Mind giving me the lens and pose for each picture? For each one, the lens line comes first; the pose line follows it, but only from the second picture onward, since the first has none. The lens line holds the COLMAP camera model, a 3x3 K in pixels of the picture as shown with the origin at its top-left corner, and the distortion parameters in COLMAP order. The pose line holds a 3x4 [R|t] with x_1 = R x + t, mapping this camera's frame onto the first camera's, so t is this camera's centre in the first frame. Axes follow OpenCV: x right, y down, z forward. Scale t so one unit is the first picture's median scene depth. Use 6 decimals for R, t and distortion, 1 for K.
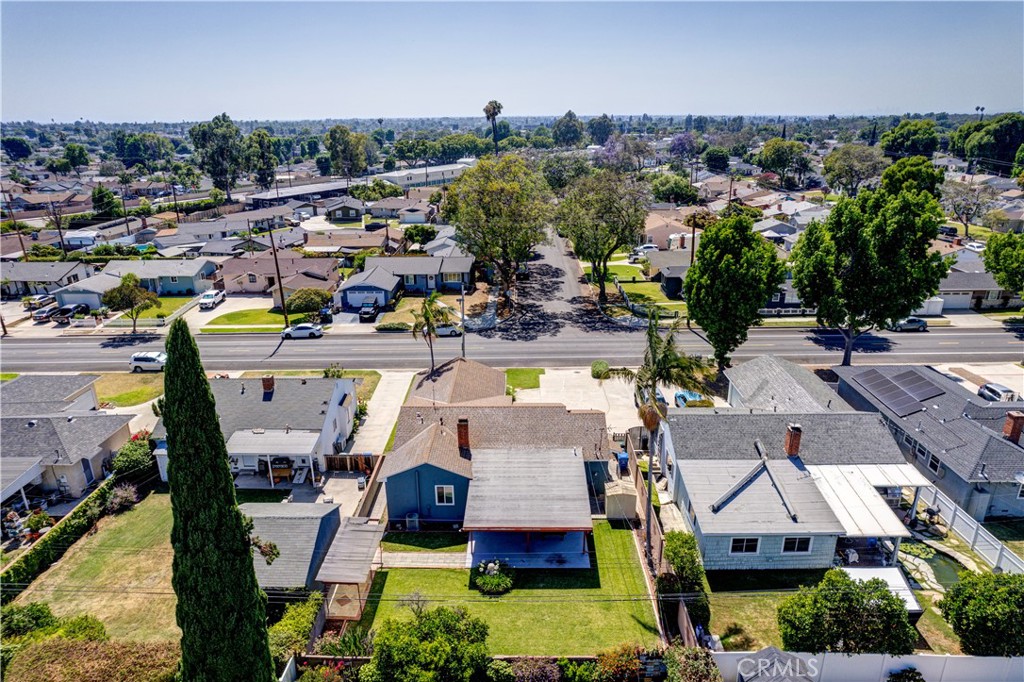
lens RADIAL K [[645.4, 0, 512.0], [0, 645.4, 366.6], [0, 0, 1]] dist [-0.002290, -0.001464]
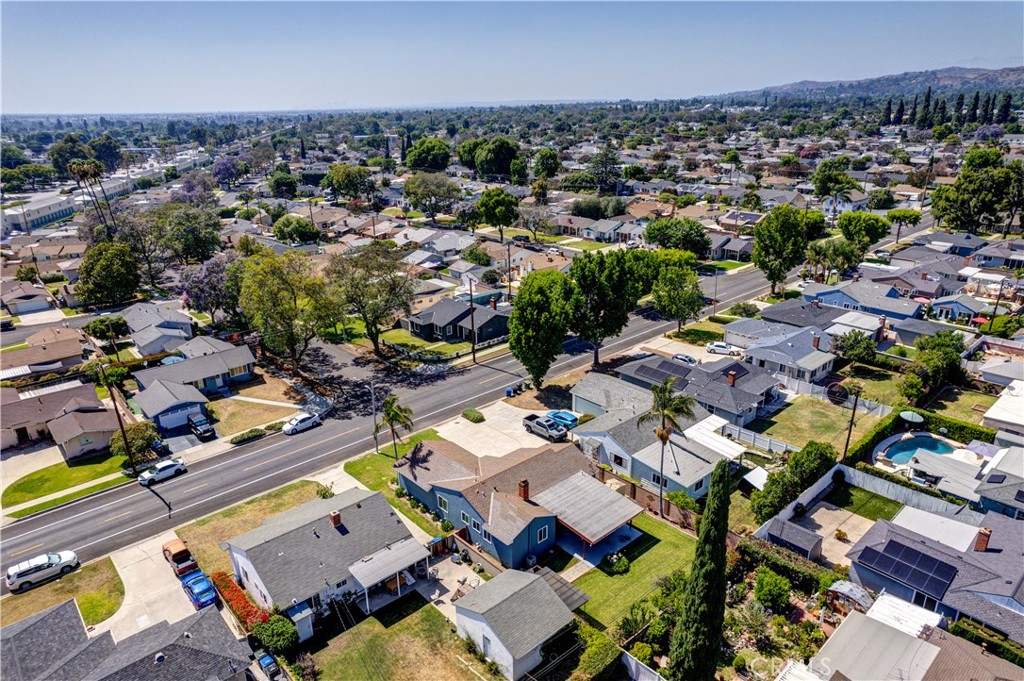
lens RADIAL K [[645.4, 0, 512.0], [0, 645.4, 366.1], [0, 0, 1]] dist [-0.002290, -0.001464]
pose [[0.742597, -0.254073, 0.619674, -0.481872], [0.254828, 0.962845, 0.089400, -0.154011], [-0.619364, 0.091522, 0.779751, -0.037671]]
